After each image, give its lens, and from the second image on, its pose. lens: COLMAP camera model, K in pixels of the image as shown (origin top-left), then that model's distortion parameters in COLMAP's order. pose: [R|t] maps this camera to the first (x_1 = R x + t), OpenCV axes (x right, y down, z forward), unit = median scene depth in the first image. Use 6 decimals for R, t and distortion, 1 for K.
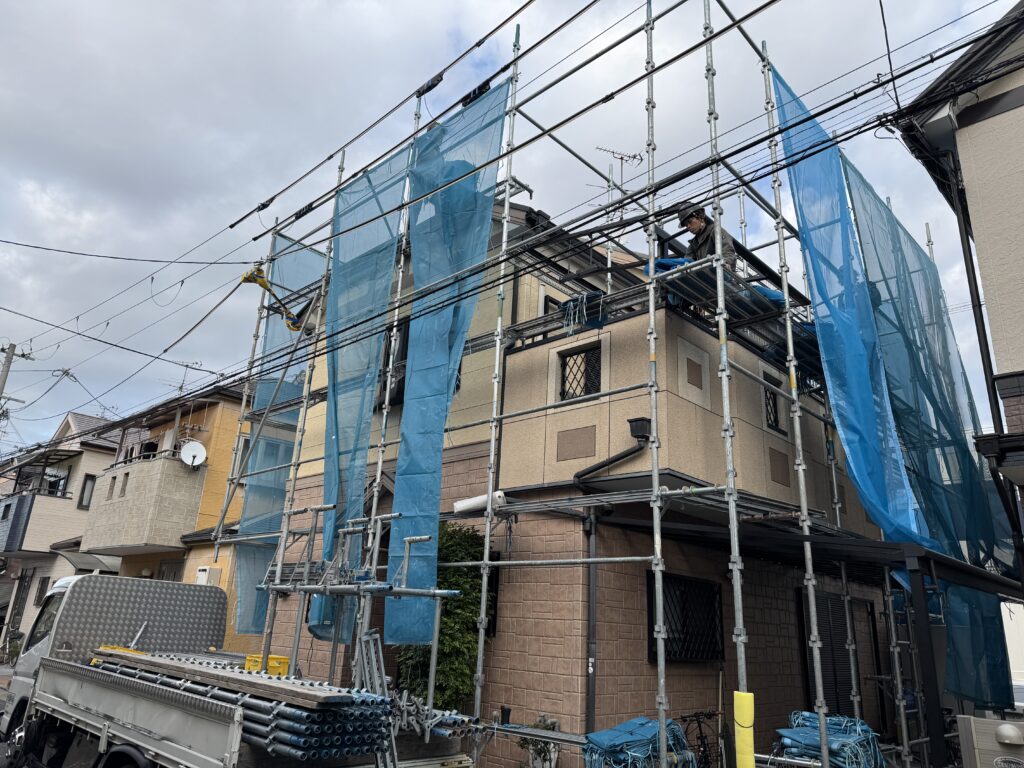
lens RADIAL K [[721.2, 0, 510.5], [0, 721.2, 374.1], [0, 0, 1]] dist [0.045410, -0.040297]
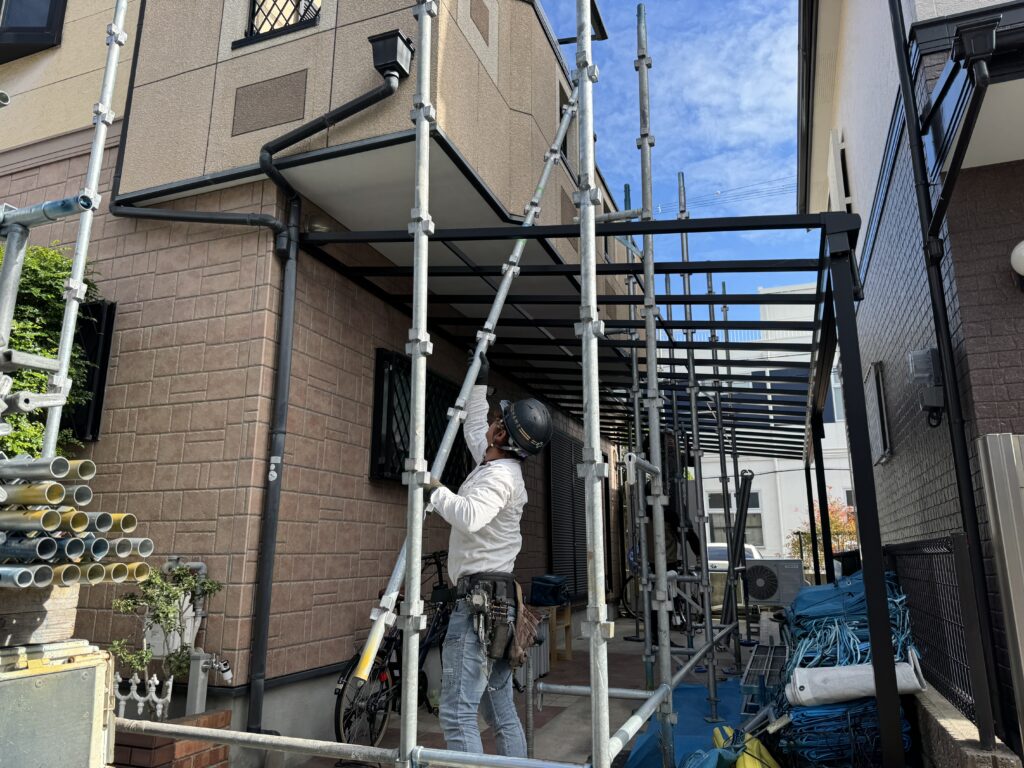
lens RADIAL K [[721.2, 0, 512.2], [0, 721.2, 390.7], [0, 0, 1]] dist [0.045410, -0.040297]
pose [[0.920212, 0.041576, 0.389206, 0.049735], [-0.090661, 0.989942, 0.108605, 0.220118], [-0.380776, -0.135225, 0.914726, 0.352280]]
